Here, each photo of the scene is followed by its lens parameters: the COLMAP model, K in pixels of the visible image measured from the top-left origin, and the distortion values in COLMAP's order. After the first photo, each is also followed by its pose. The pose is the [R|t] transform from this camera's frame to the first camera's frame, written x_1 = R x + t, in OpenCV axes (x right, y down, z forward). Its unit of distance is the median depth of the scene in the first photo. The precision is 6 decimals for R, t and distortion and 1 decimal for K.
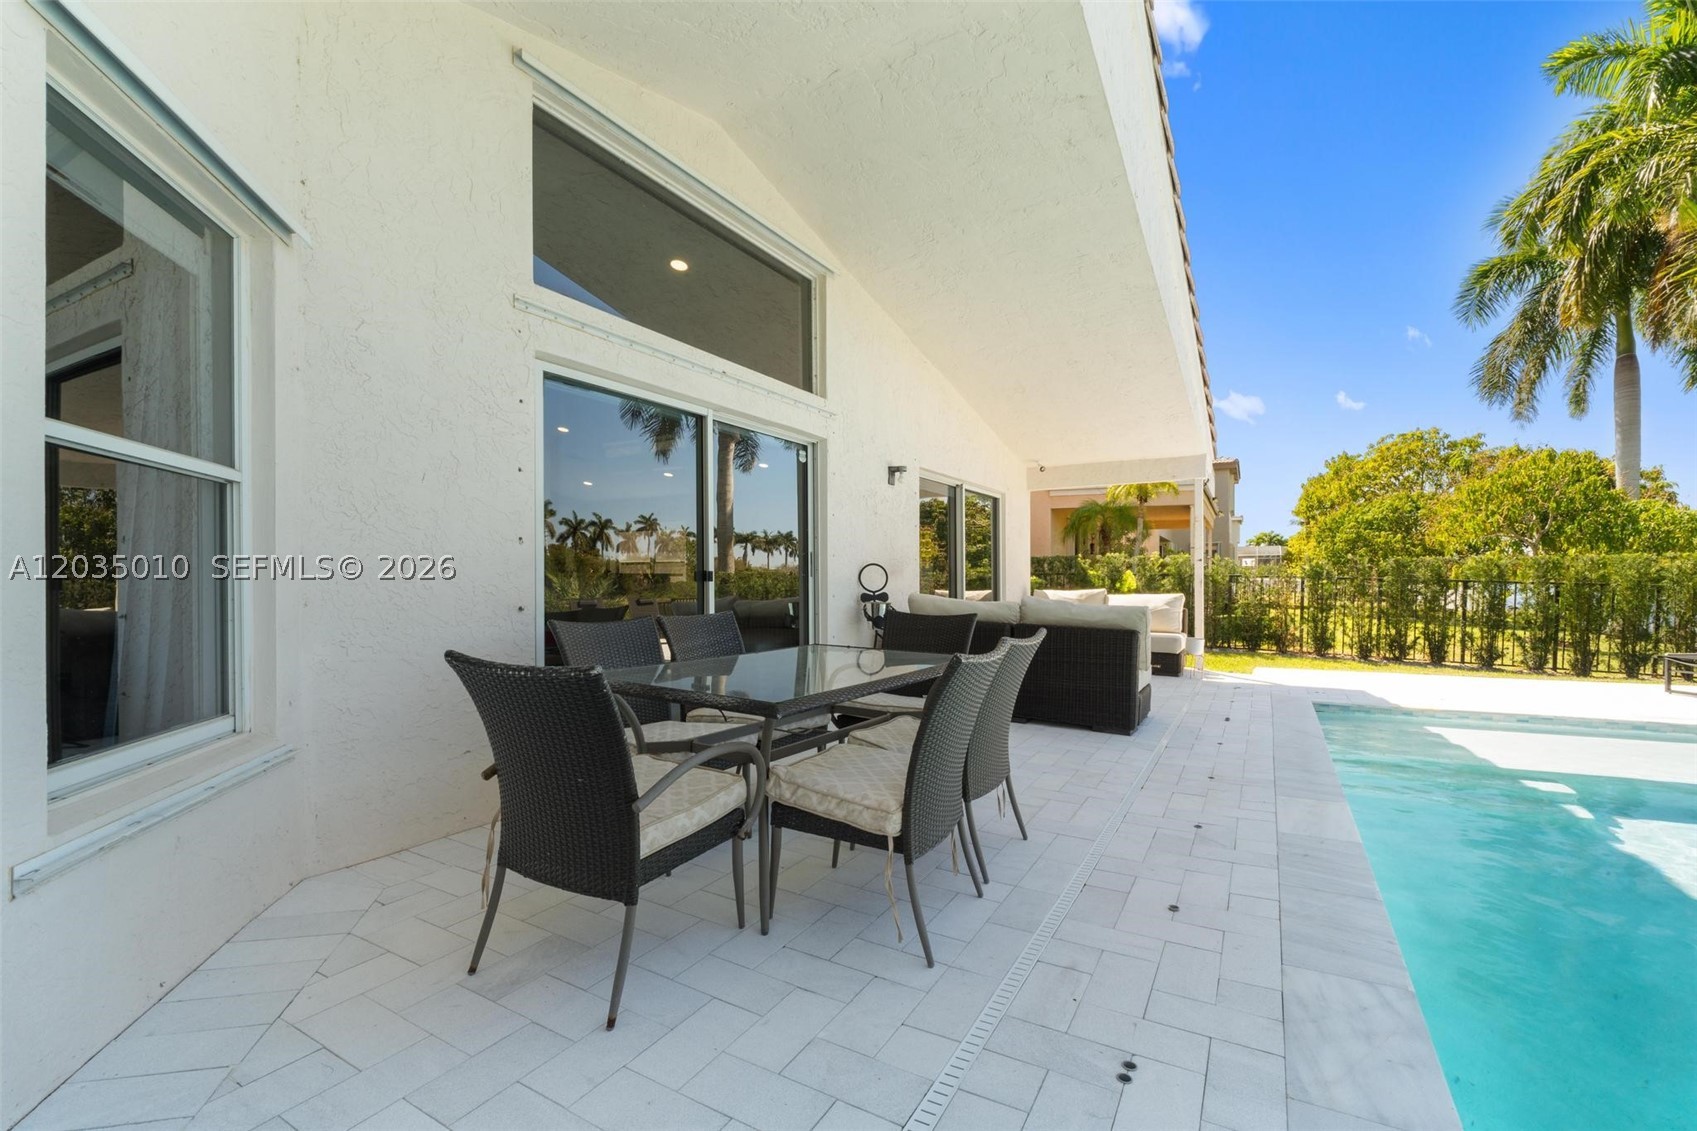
lens RADIAL K [[743.9, 0, 870.9], [0, 743.9, 586.0], [0, 0, 1]] dist [0.003305, 0.000796]
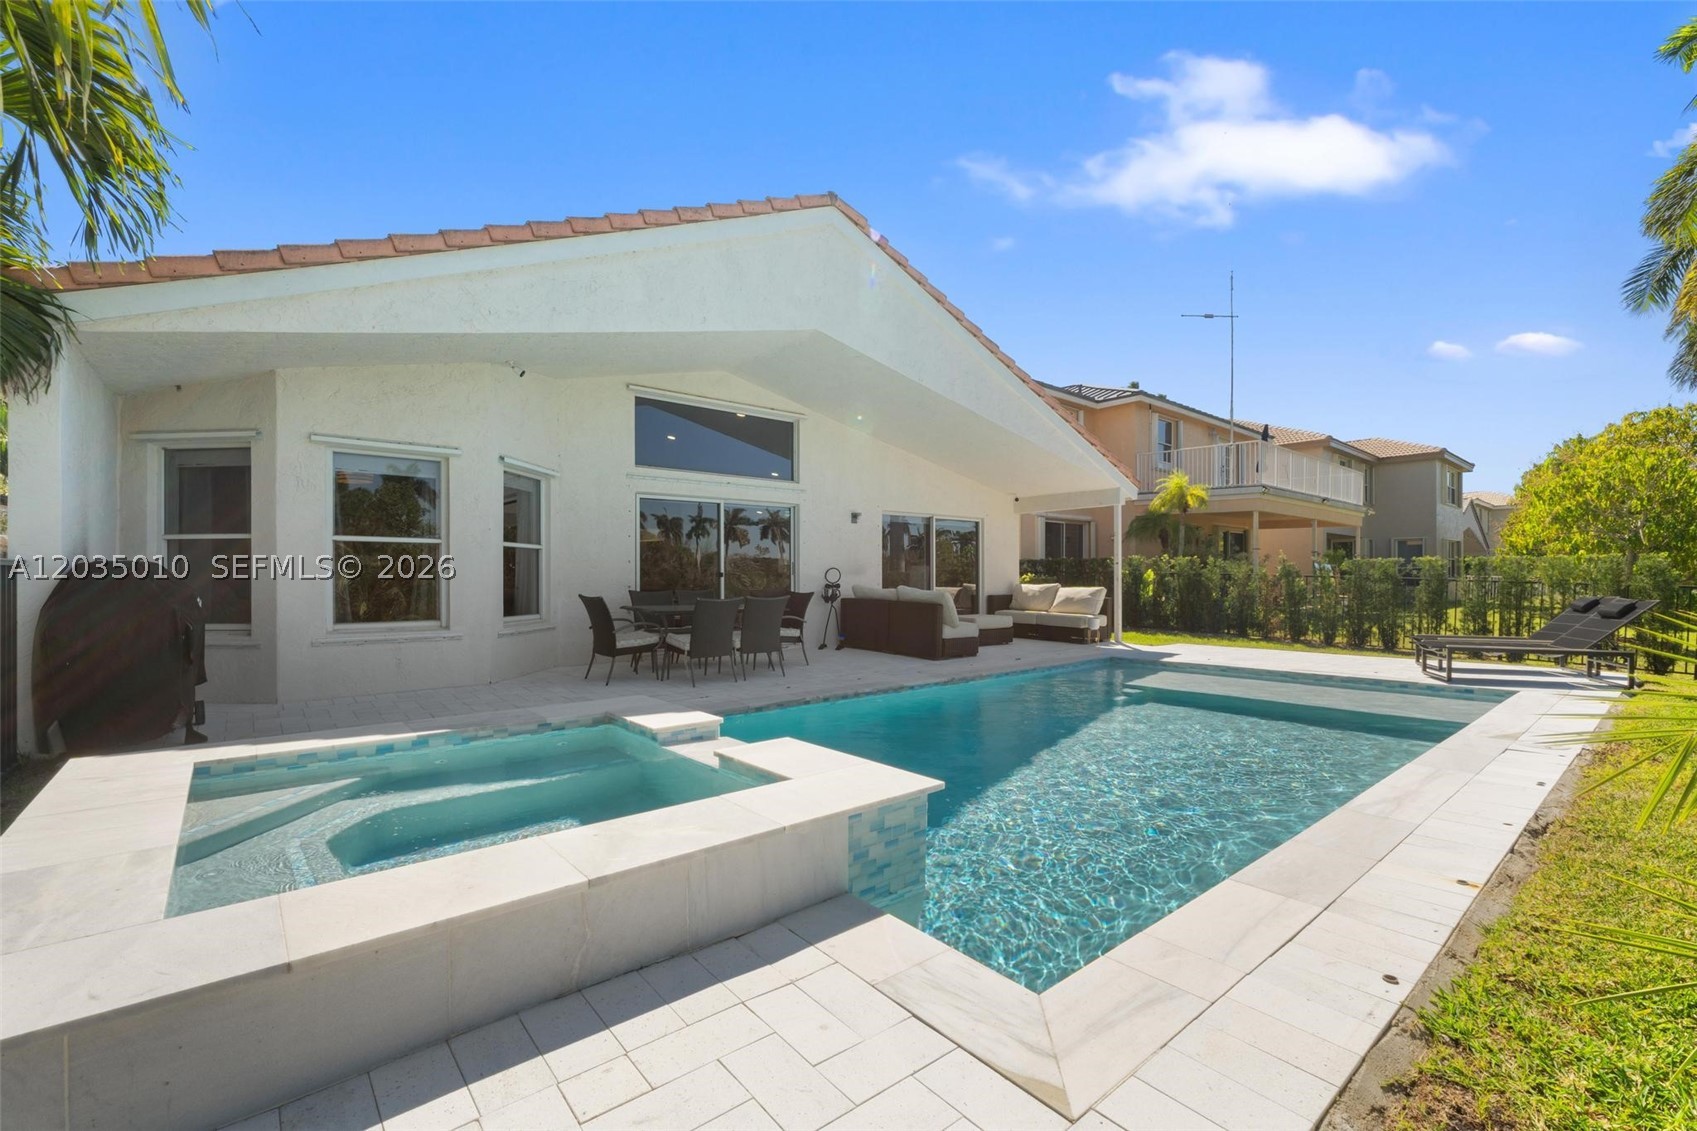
lens RADIAL K [[734.1, 0, 843.0], [0, 734.1, 579.0], [0, 0, 1]] dist [-0.001716, -0.000521]
pose [[0.926875, 0.001712, -0.375366, 0.404084], [-0.004344, 0.999972, -0.006165, 0.004772], [0.375345, 0.007345, 0.926856, -0.383701]]
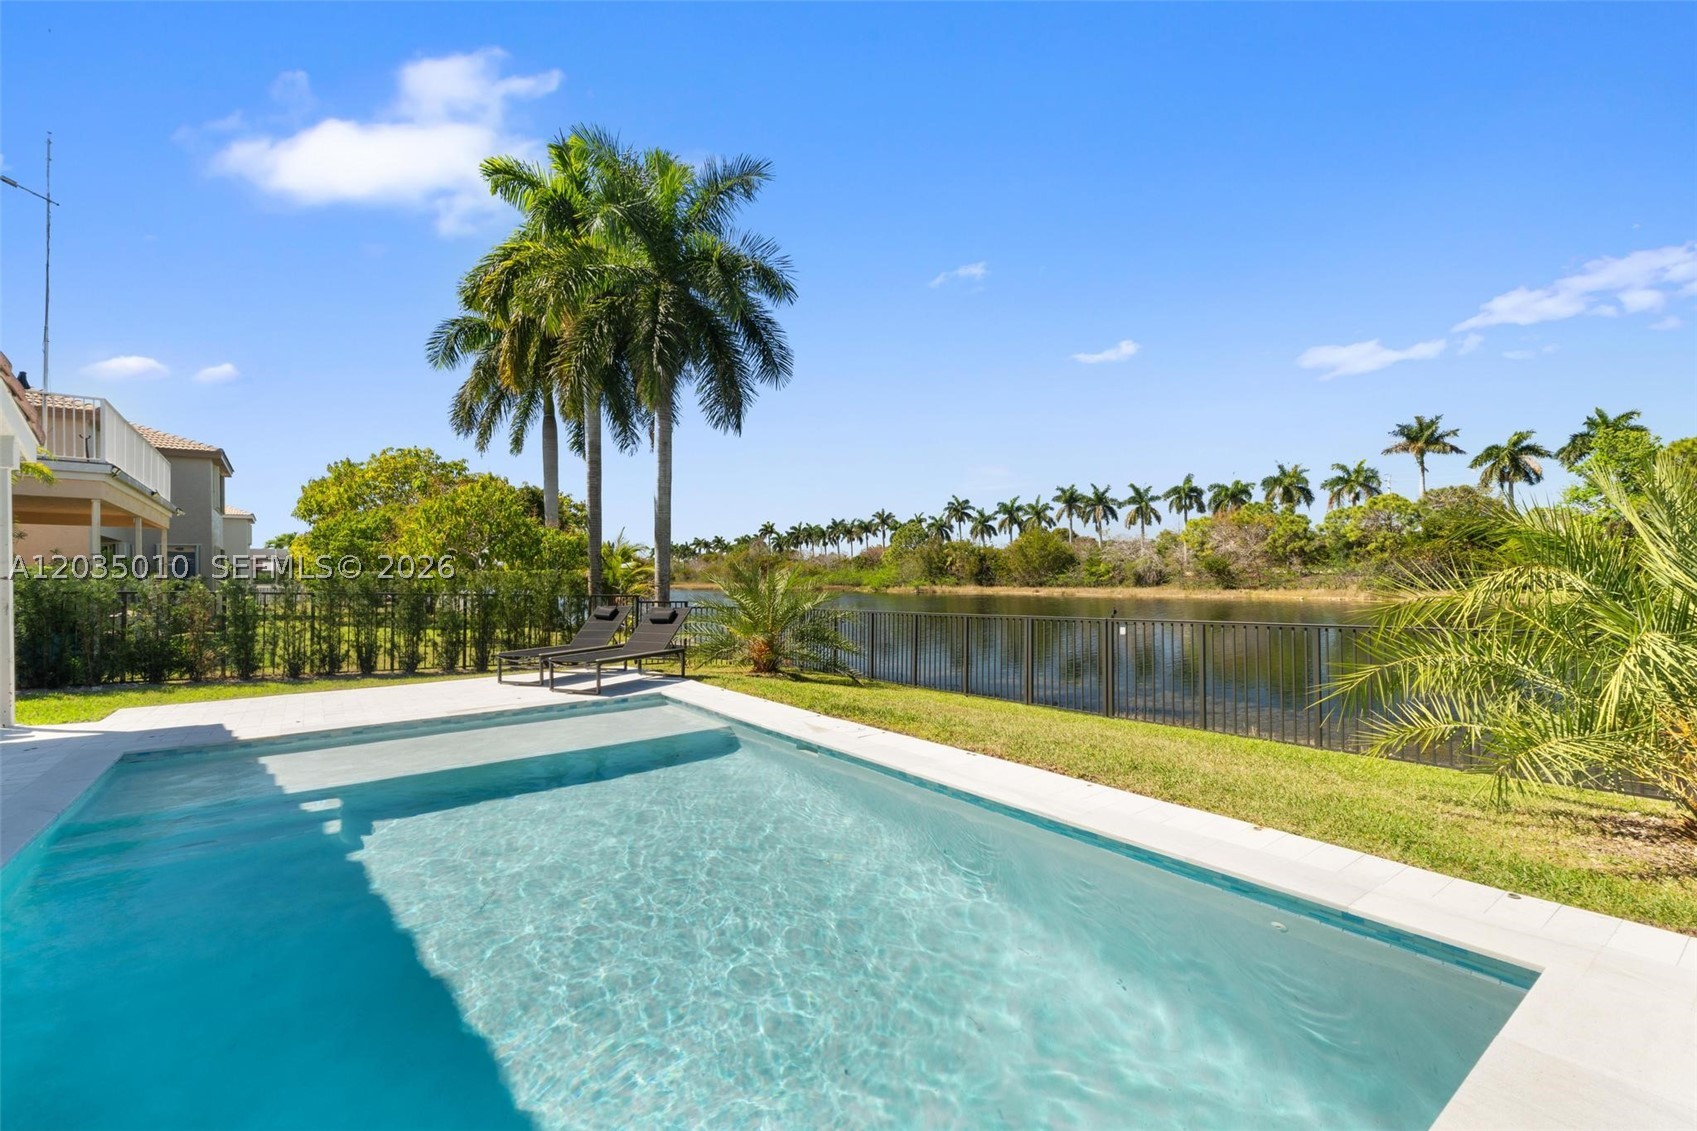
lens RADIAL K [[734.1, 0, 843.0], [0, 734.1, 579.0], [0, 0, 1]] dist [-0.001716, -0.000521]
pose [[0.430824, -0.005560, 0.902419, 0.121269], [0.018303, 0.999829, -0.002578, -0.013972], [-0.902251, 0.017628, 0.430852, -0.047258]]
